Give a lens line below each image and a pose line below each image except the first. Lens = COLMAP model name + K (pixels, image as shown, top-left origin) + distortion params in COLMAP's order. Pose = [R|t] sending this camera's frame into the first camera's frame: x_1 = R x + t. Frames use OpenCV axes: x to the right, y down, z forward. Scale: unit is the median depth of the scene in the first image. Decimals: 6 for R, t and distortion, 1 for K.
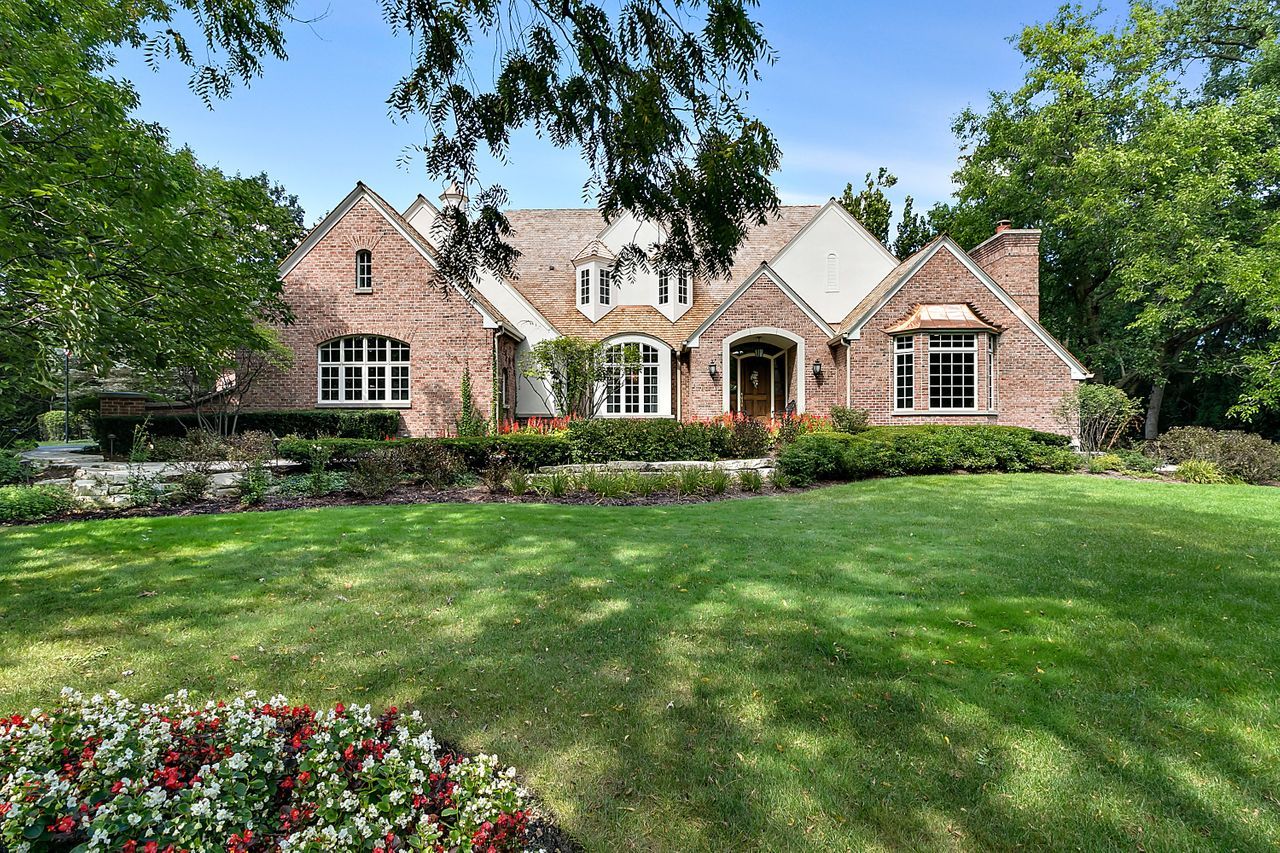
lens RADIAL K [[599.6, 0, 646.1], [0, 599.6, 428.2], [0, 0, 1]] dist [0.002301, 0.000543]
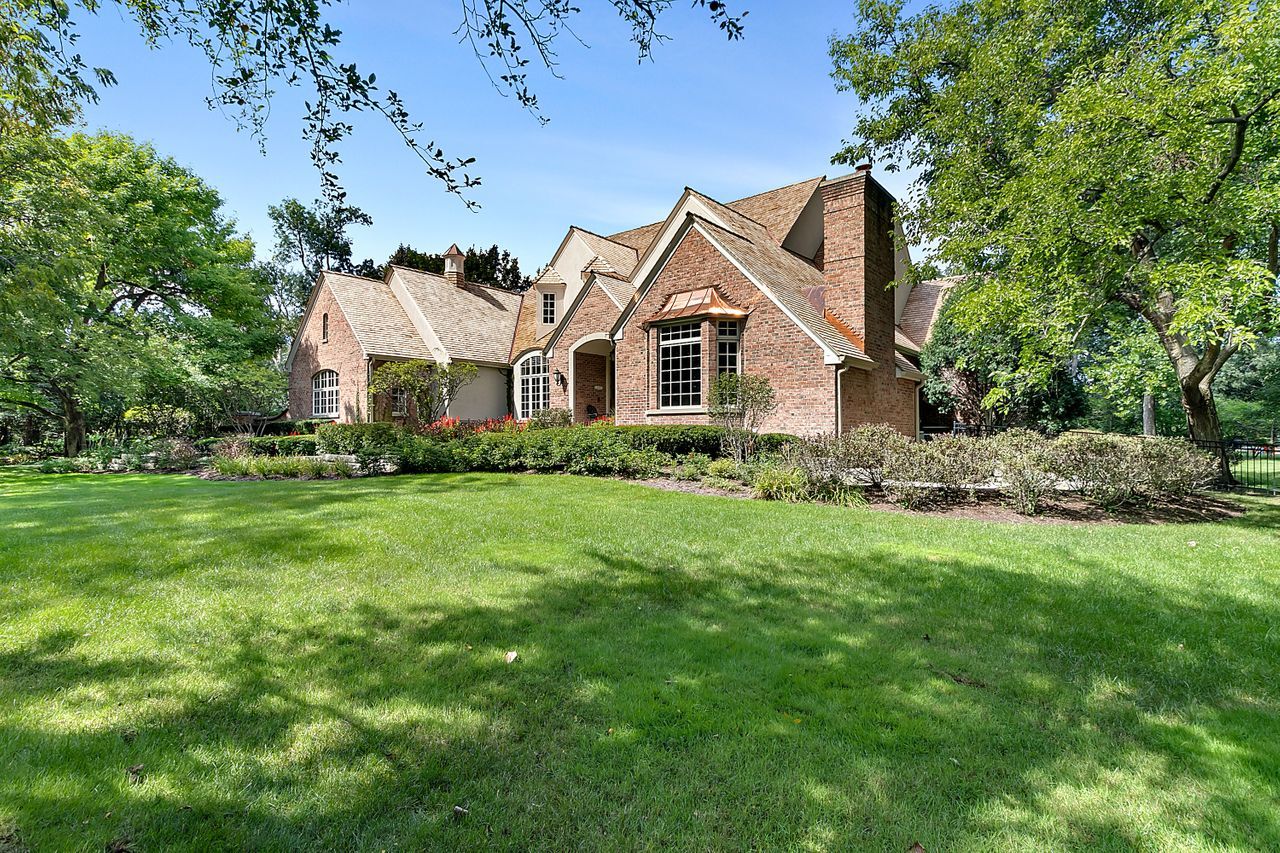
lens RADIAL K [[599.6, 0, 646.1], [0, 599.6, 428.2], [0, 0, 1]] dist [0.002301, 0.000543]
pose [[0.805677, -0.007553, -0.592308, 0.993125], [0.000841, 0.999932, -0.011608, 0.009857], [0.592355, 0.008855, 0.805628, 0.241189]]
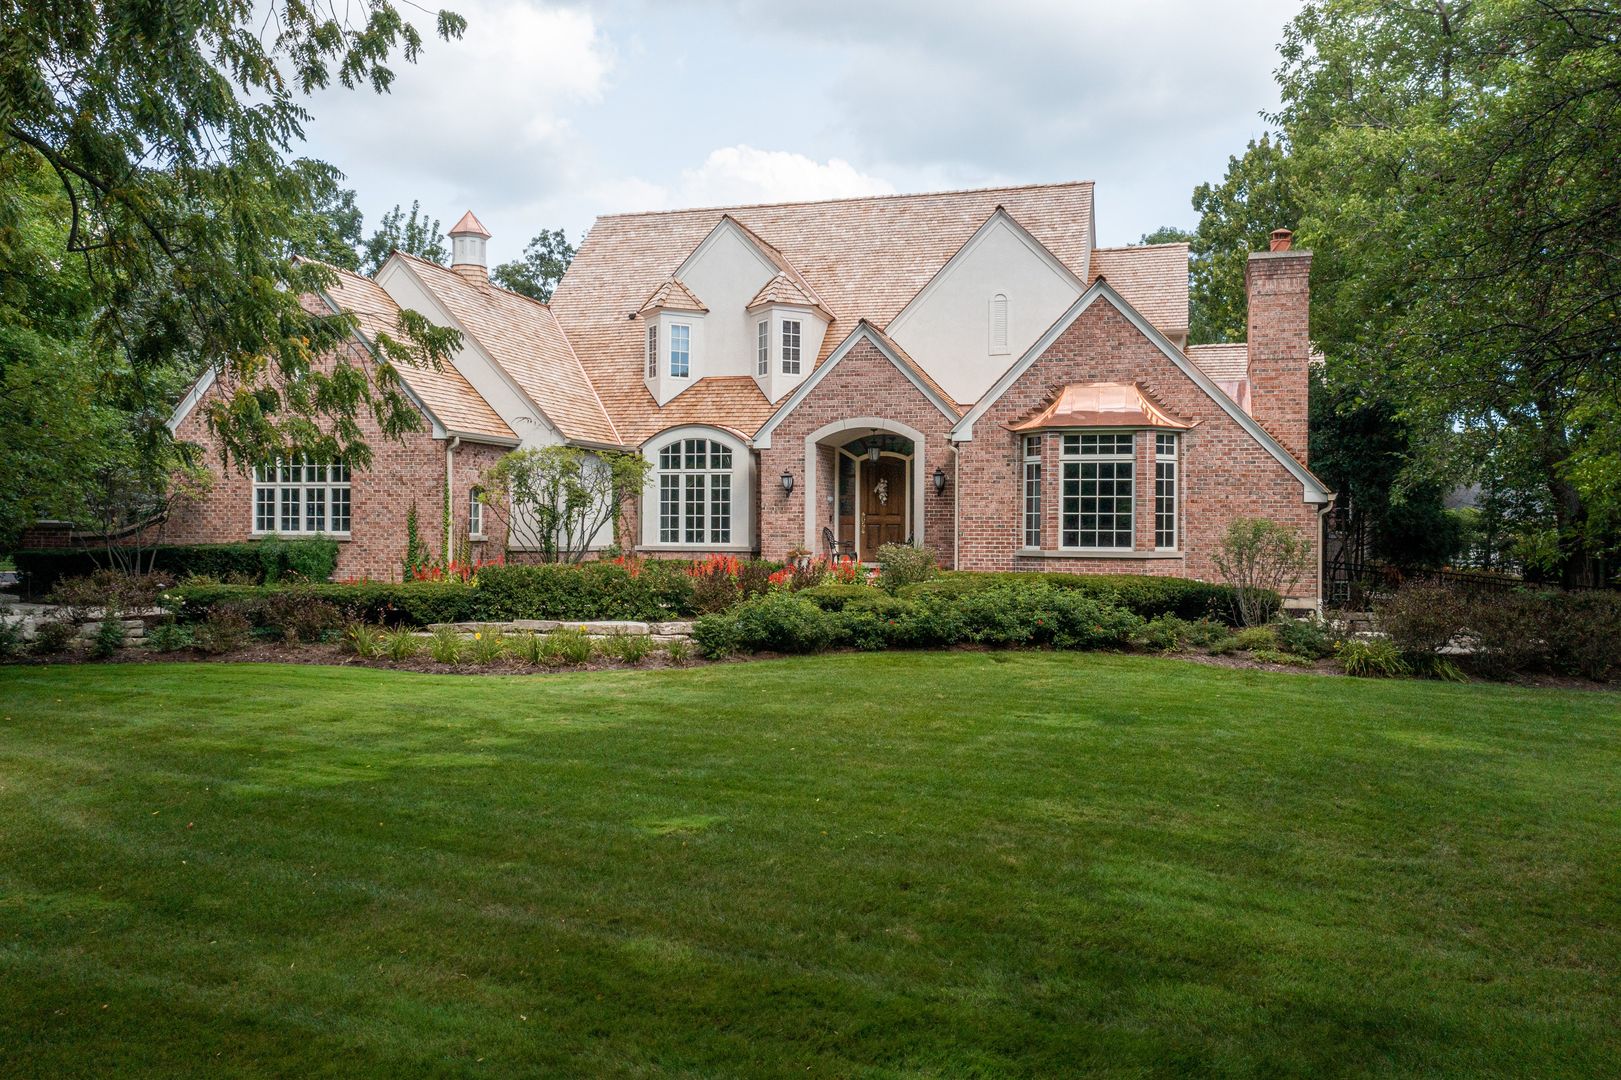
lens RADIAL K [[1184.8, 0, 810.5], [0, 1184.8, 540.0], [0, 0, 1]] dist [0.004270, 0.002174]
pose [[0.969874, 0.010141, -0.243397, 0.516858], [-0.007905, 0.999917, 0.010162, -0.051612], [0.243480, -0.007932, 0.969874, -0.323961]]
